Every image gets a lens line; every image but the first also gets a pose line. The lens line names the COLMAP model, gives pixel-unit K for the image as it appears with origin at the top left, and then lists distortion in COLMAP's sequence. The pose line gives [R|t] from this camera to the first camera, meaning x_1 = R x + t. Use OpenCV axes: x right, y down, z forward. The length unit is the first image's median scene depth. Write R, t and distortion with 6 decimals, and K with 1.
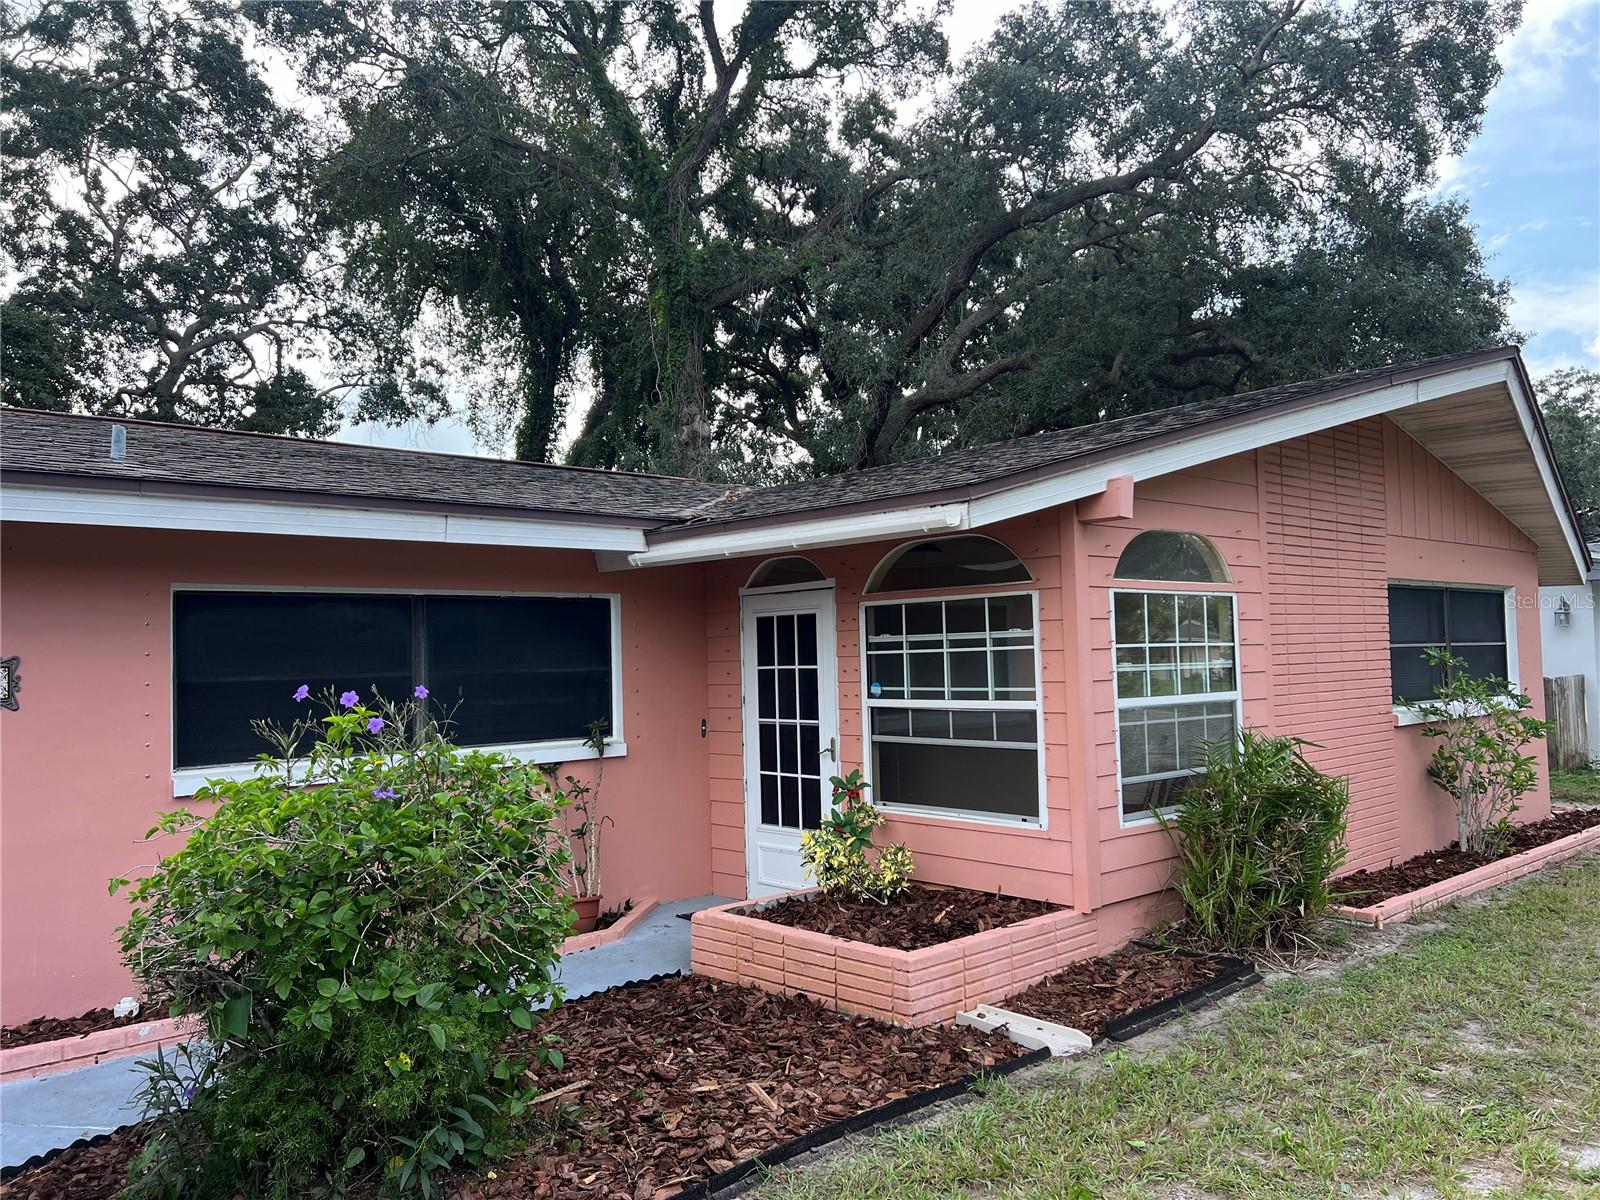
lens RADIAL K [[1208.9, 0, 788.9], [0, 1208.9, 606.4], [0, 0, 1]] dist [0.073838, -0.086646]
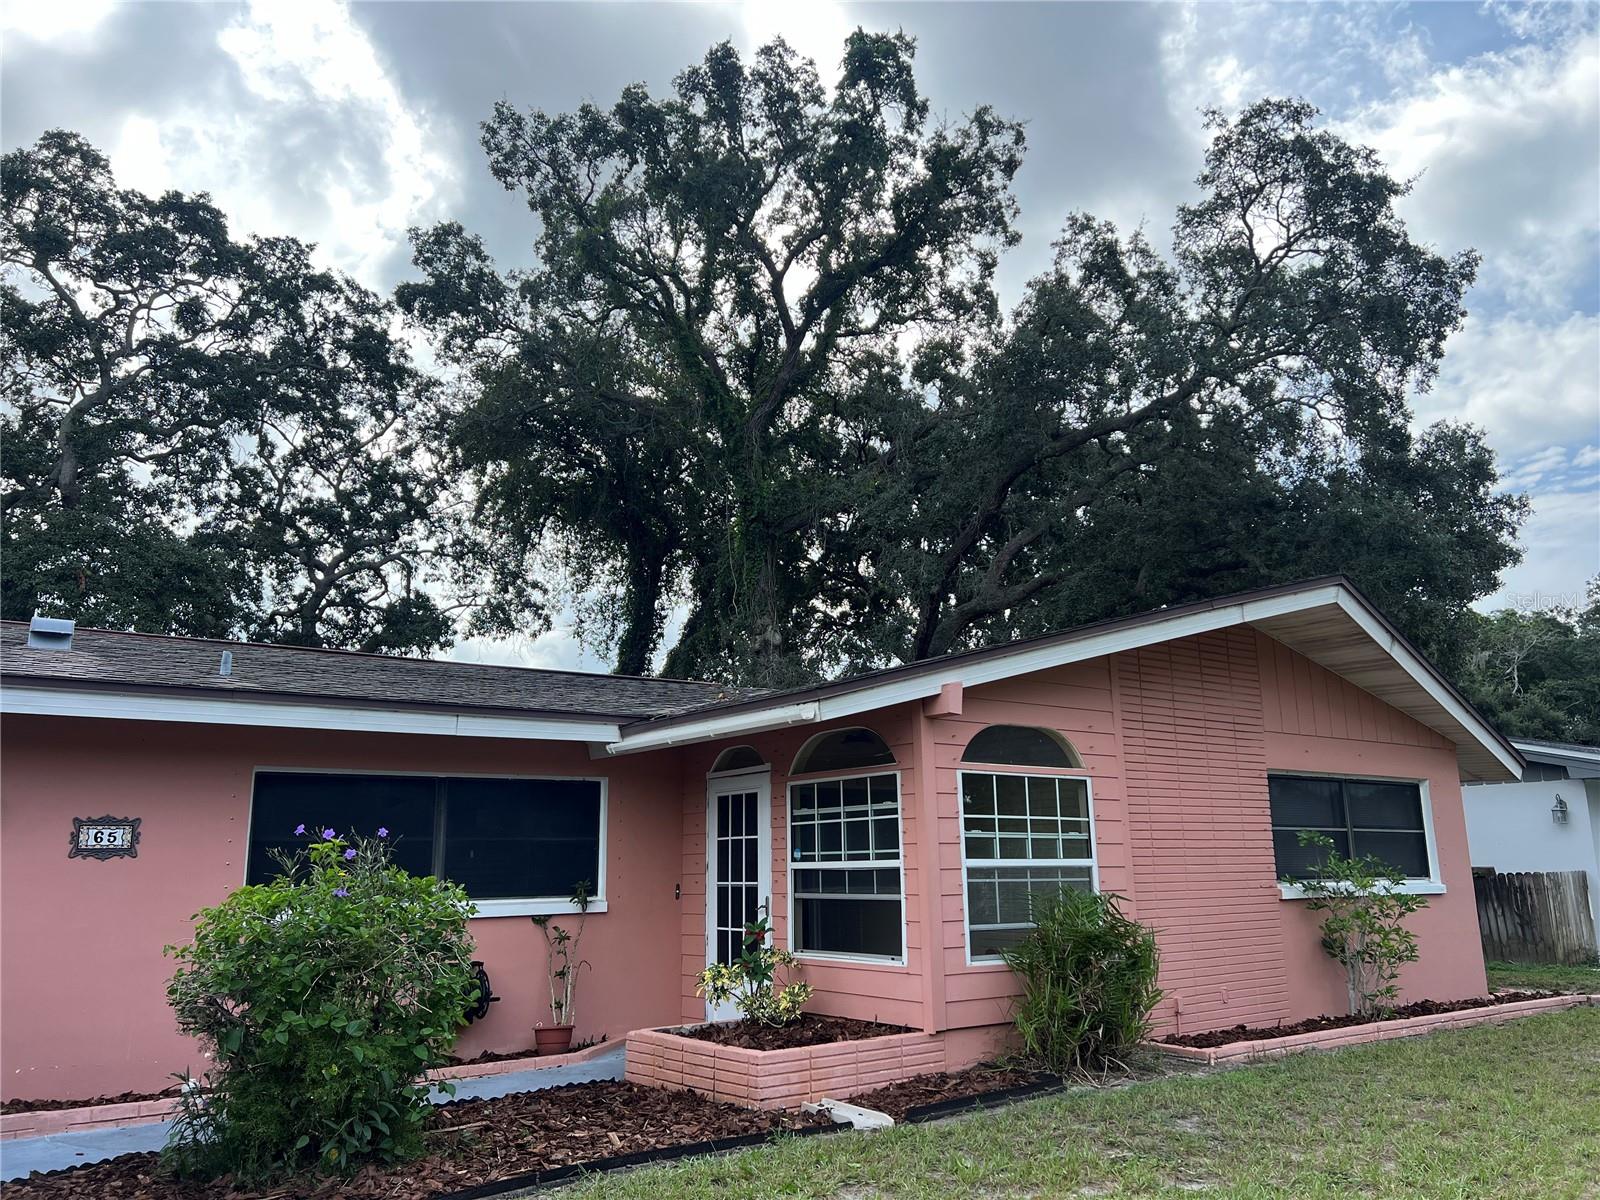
lens RADIAL K [[1208.9, 0, 796.0], [0, 1208.9, 604.9], [0, 0, 1]] dist [0.073838, -0.086646]
pose [[0.994671, -0.012243, -0.102371, 0.183775], [-0.005213, 0.985682, -0.168535, 0.023946], [0.102968, 0.168171, 0.980365, -0.233399]]
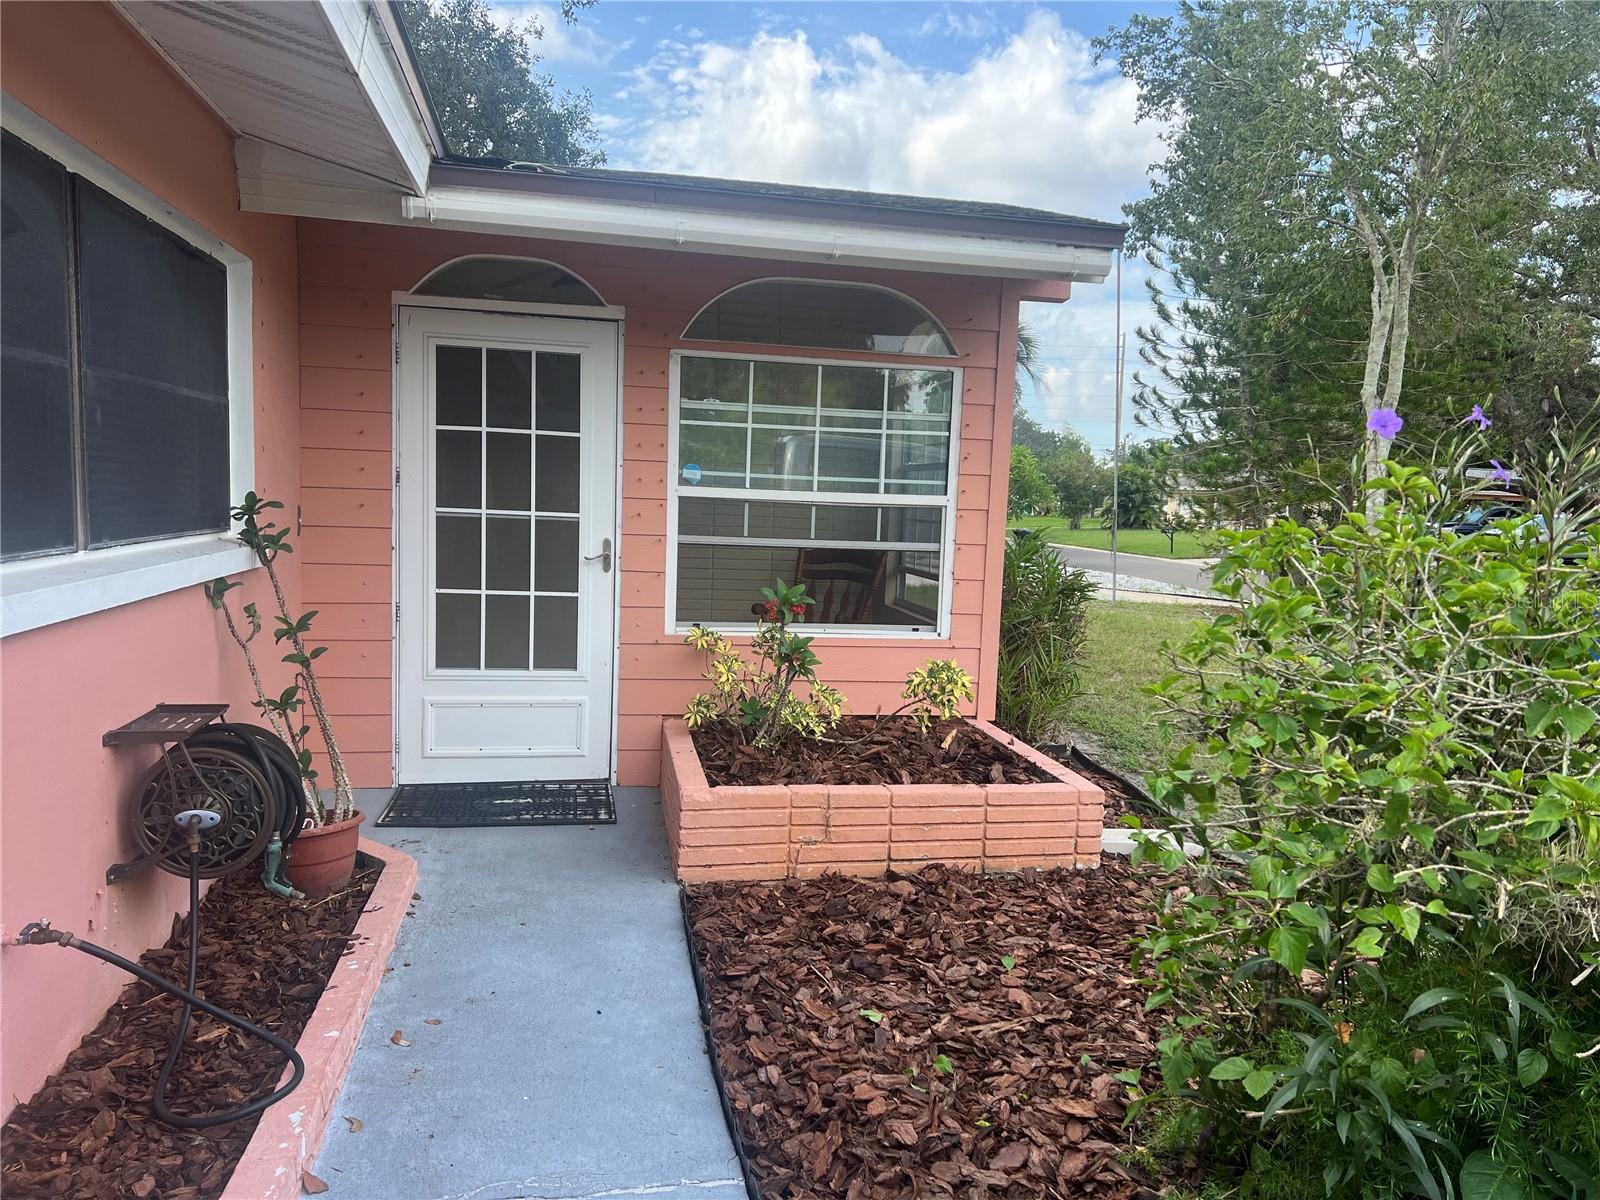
lens RADIAL K [[1208.9, 0, 837.4], [0, 1208.9, 638.3], [0, 0, 1]] dist [0.073838, -0.086646]
pose [[0.509707, -0.060308, 0.858232, -0.481405], [-0.090540, 0.988241, 0.123215, 0.063250], [-0.855571, -0.140508, 0.498253, 0.494618]]
